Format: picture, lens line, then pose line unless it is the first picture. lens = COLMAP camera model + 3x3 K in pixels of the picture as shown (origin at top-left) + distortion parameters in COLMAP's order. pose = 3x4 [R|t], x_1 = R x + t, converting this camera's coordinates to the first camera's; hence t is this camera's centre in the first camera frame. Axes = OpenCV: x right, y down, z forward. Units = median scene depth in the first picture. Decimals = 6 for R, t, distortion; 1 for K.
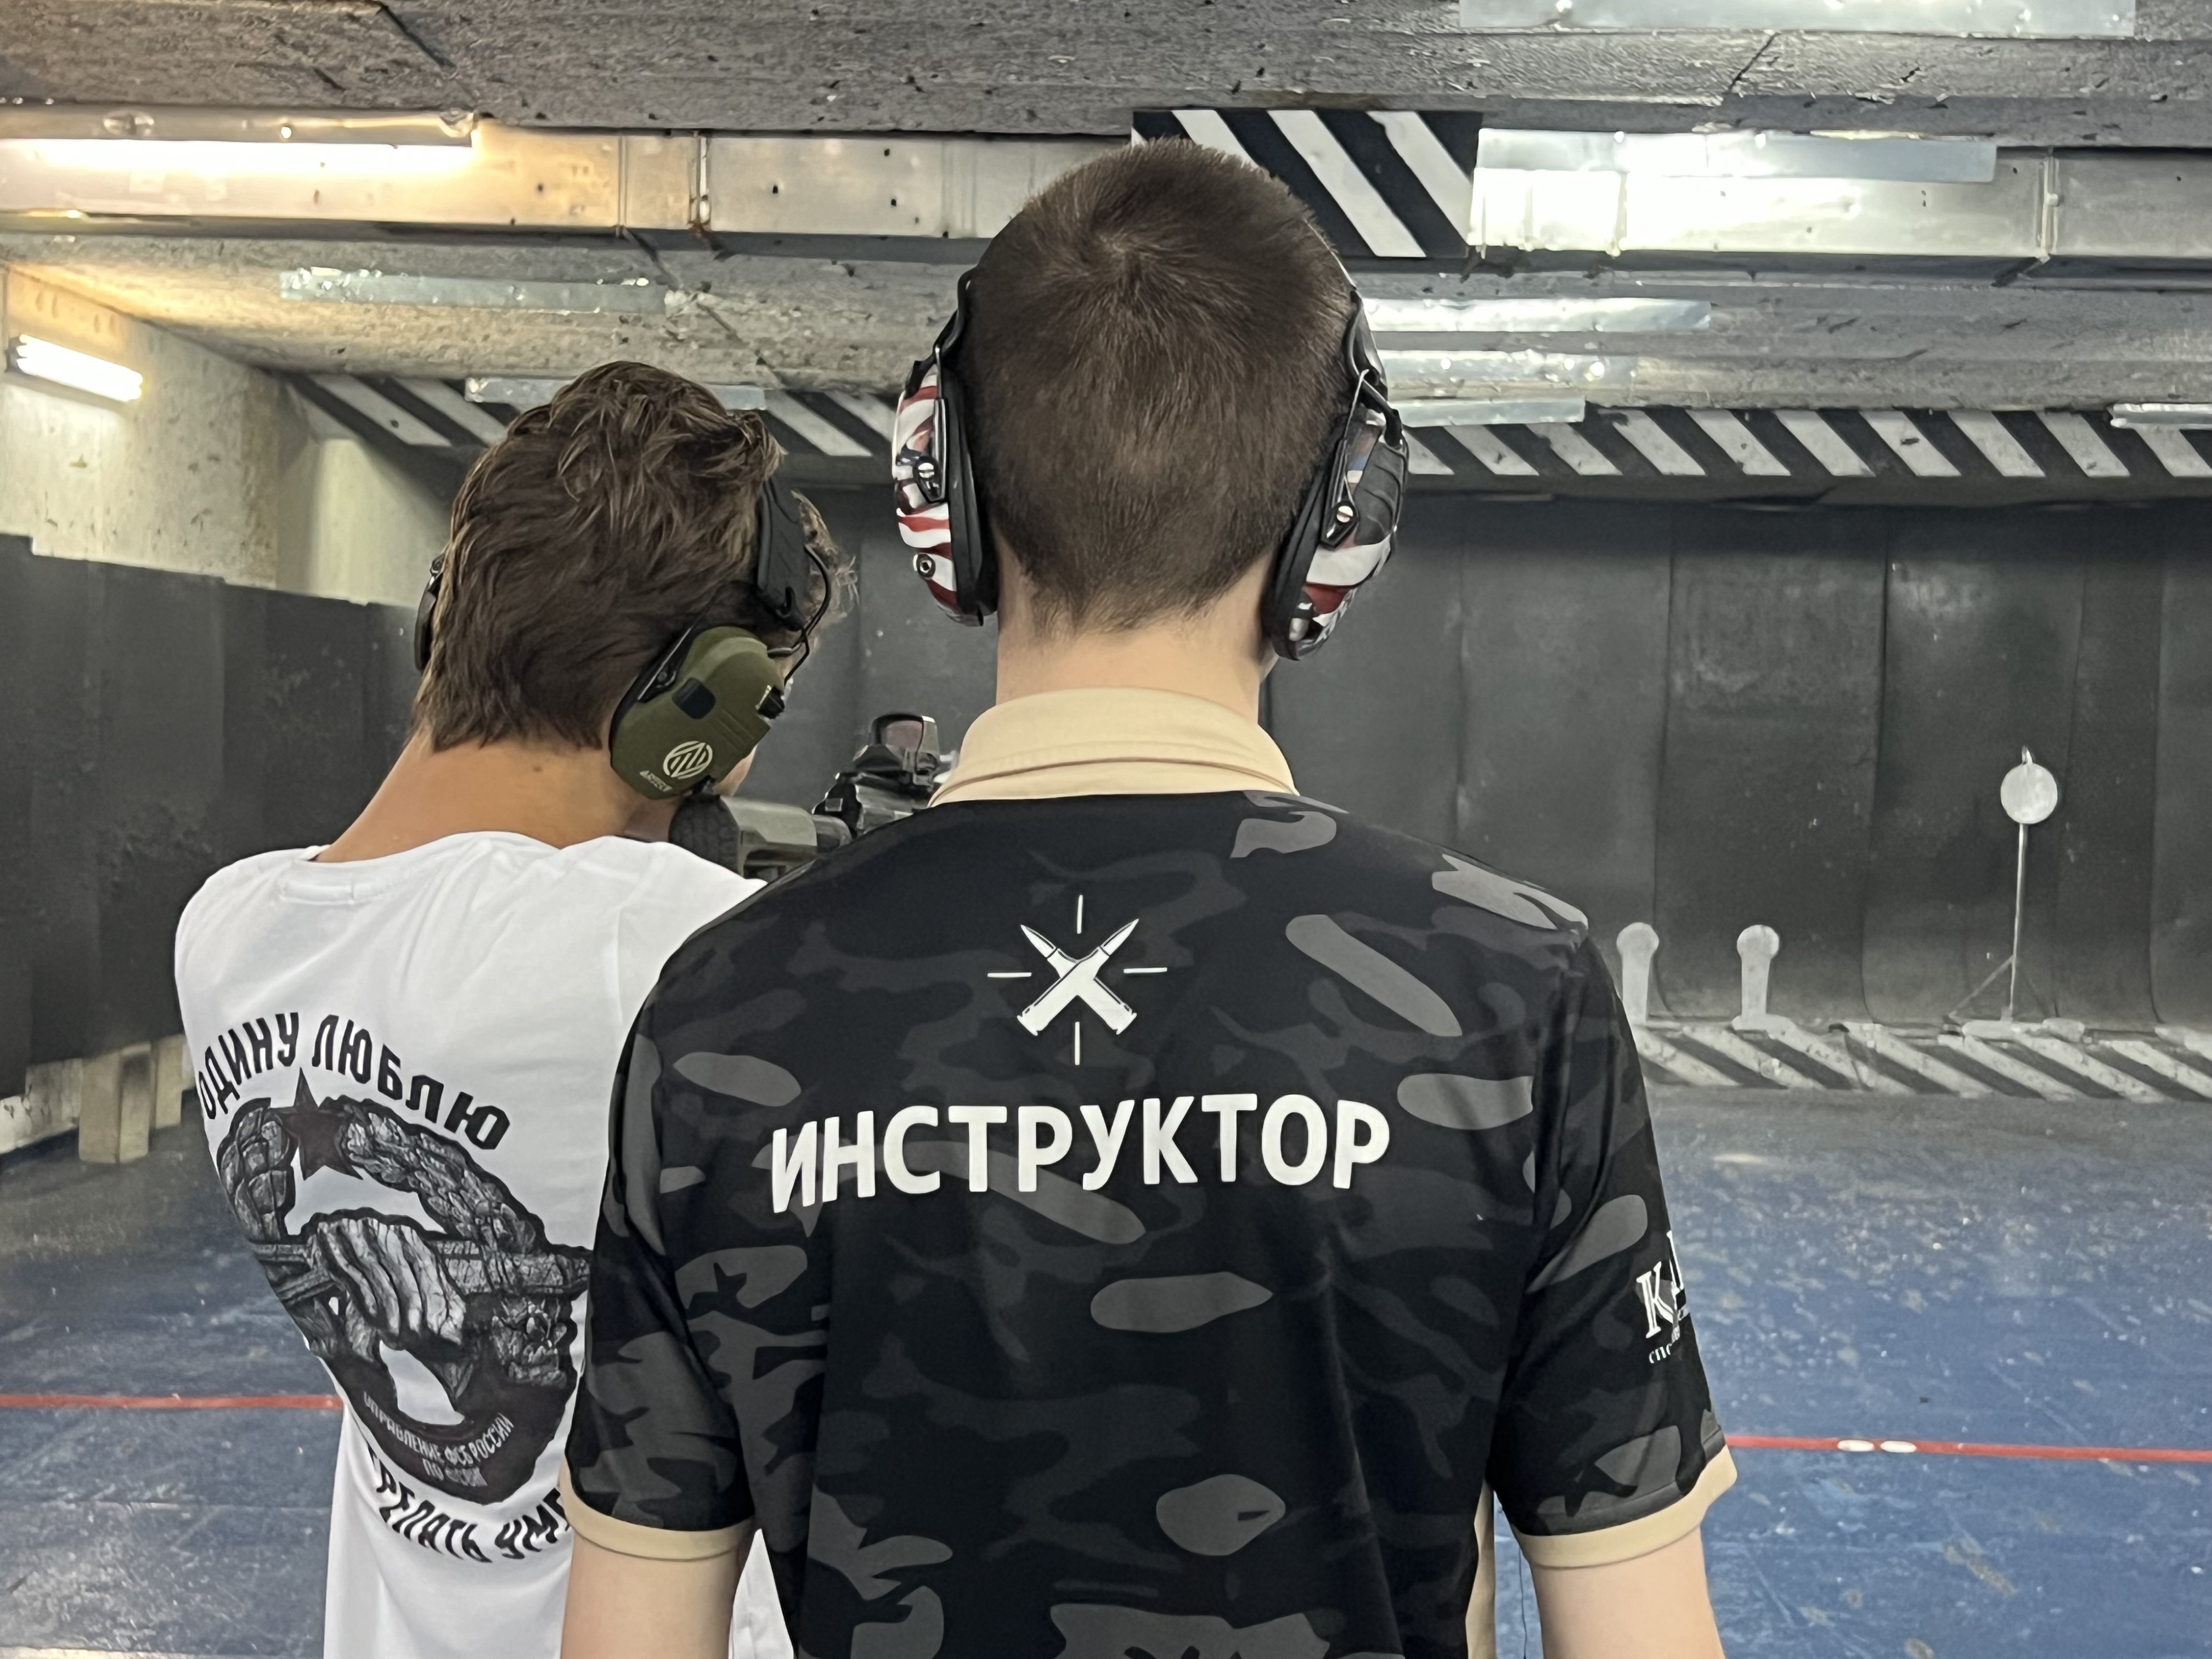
lens RADIAL K [[3253.9, 0, 1111.2], [0, 3253.9, 954.2], [0, 0, 1]] dist [0.280530, -1.097234]
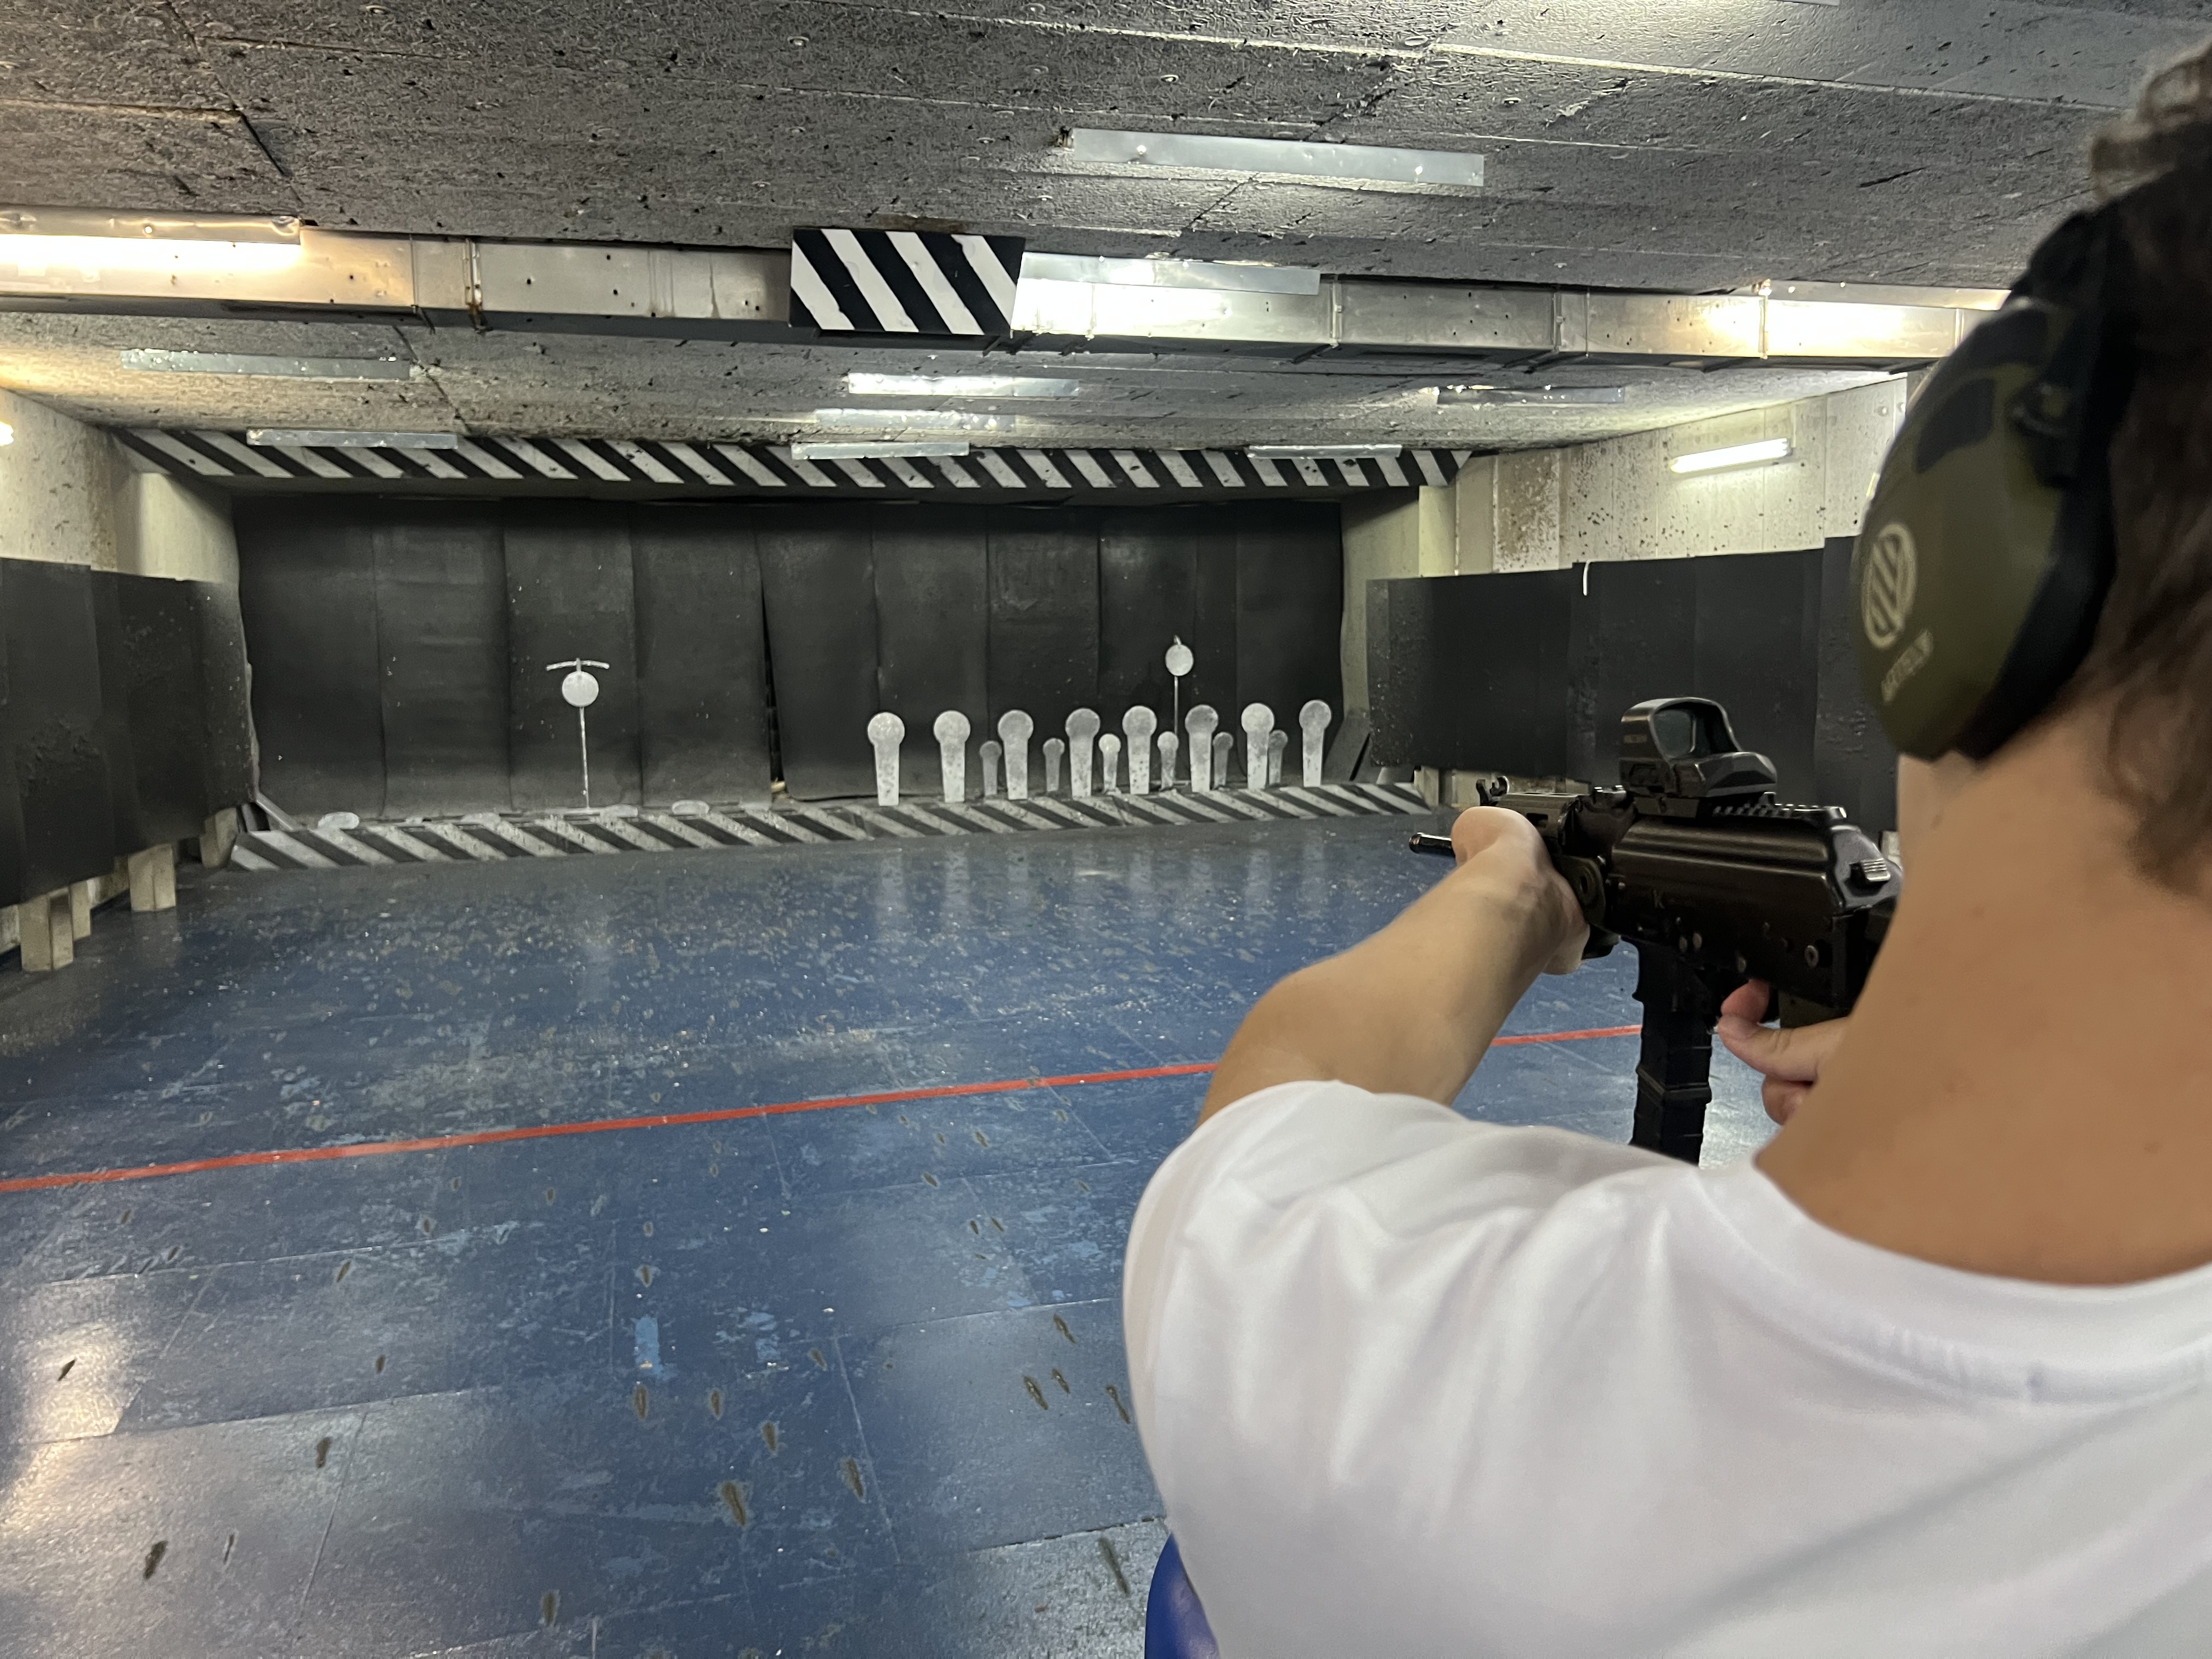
lens RADIAL K [[1665.0, 0, 1105.6], [0, 1665.0, 860.0], [0, 0, 1]] dist [0.075701, -0.090054]
pose [[0.955158, -0.077245, 0.285842, -0.070555], [0.057345, 0.995353, 0.077358, -0.018130], [-0.290489, -0.057498, 0.955149, 0.162782]]
